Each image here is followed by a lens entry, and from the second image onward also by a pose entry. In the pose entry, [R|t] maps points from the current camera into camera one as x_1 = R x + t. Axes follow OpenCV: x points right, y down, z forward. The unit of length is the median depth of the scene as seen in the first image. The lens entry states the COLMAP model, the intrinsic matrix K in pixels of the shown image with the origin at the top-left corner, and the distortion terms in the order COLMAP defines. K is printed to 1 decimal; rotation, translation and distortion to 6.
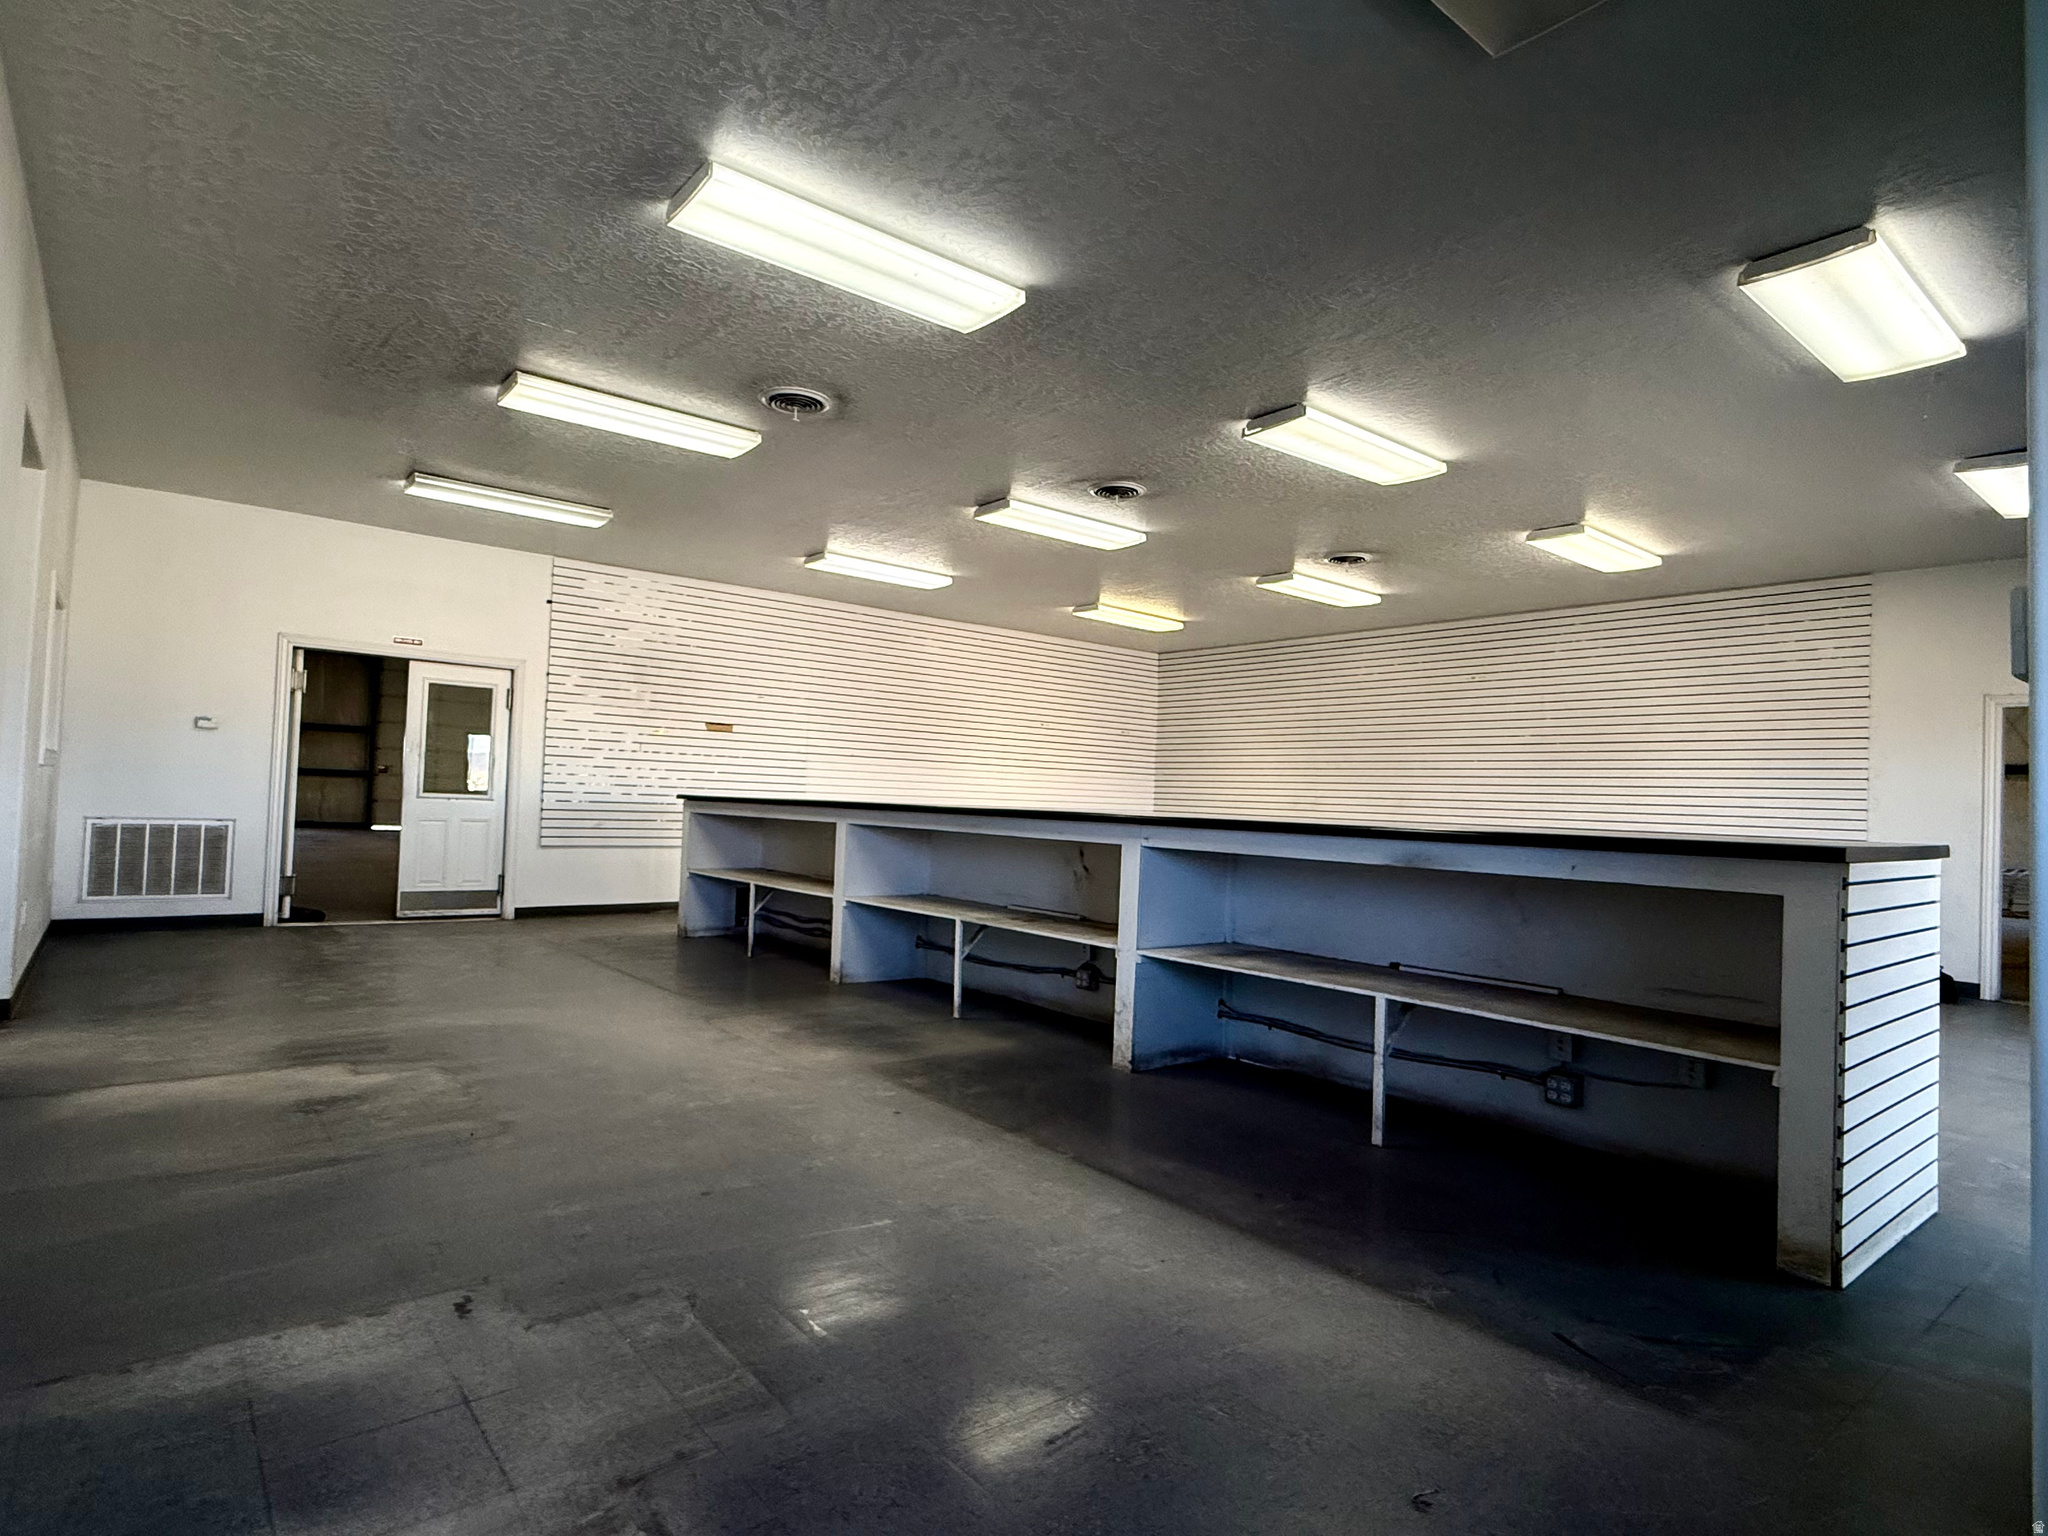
lens RADIAL K [[1096.8, 0, 1024.0], [0, 1096.8, 768.0], [0, 0, 1]] dist [-0.005613, -0.000801]
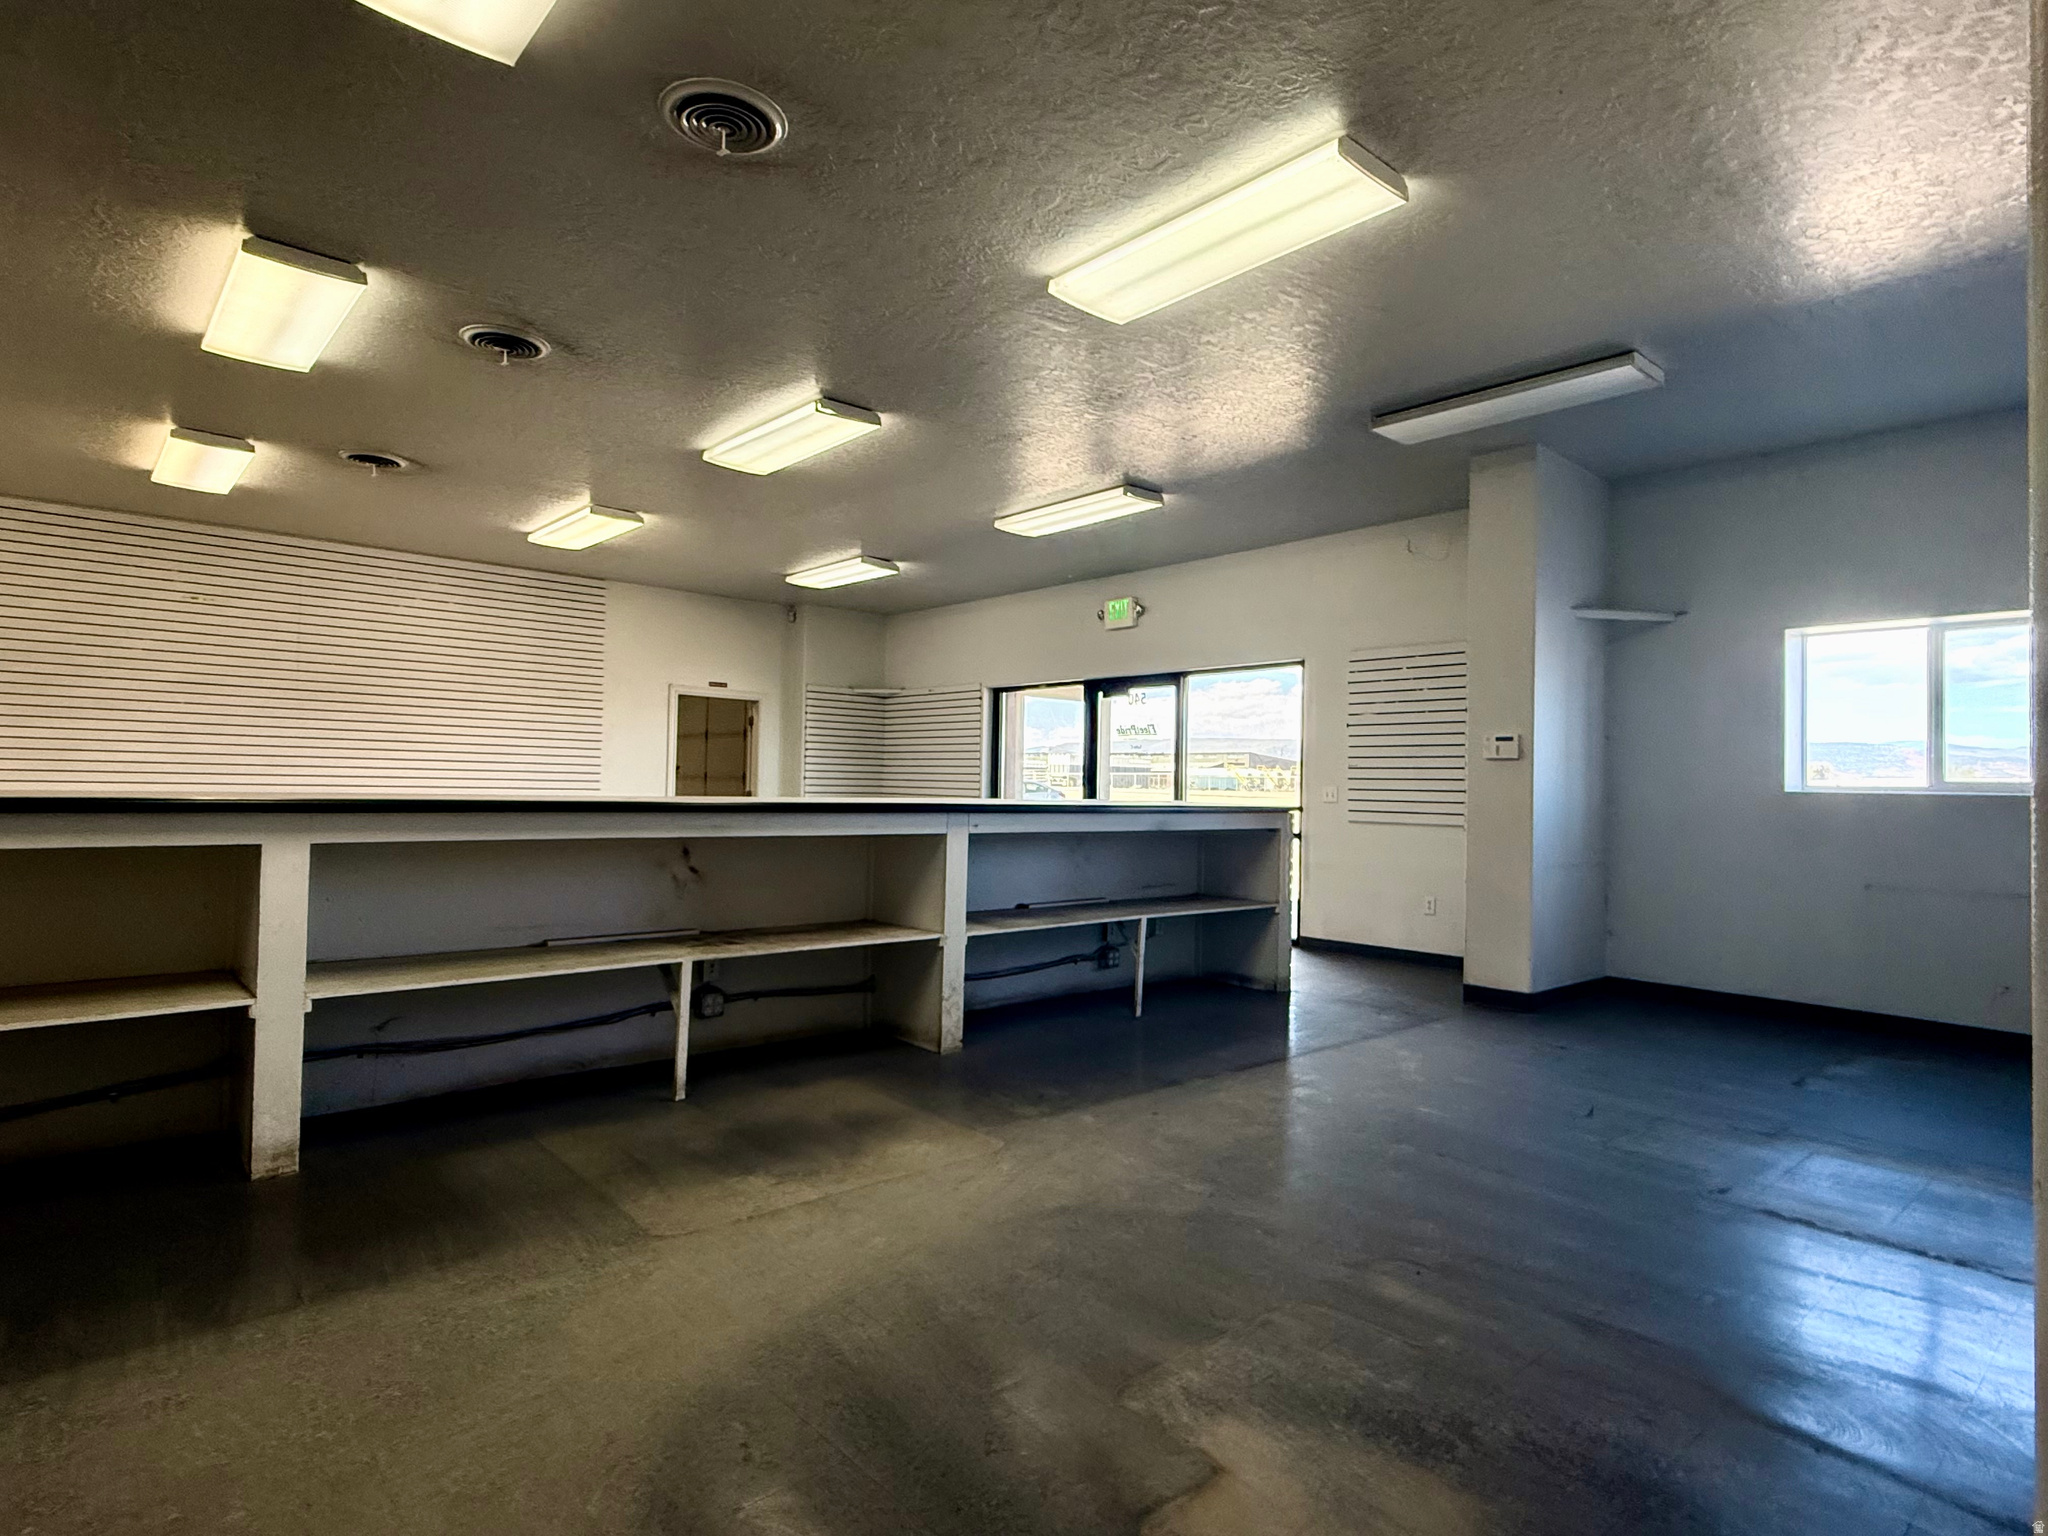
lens RADIAL K [[1096.8, 0, 1024.0], [0, 1096.8, 768.0], [0, 0, 1]] dist [-0.005613, -0.000801]
pose [[-0.038071, -0.025126, 0.998959, -0.941523], [-0.054818, 0.998231, 0.023019, -0.018388], [-0.997770, -0.053884, -0.039381, 0.993652]]
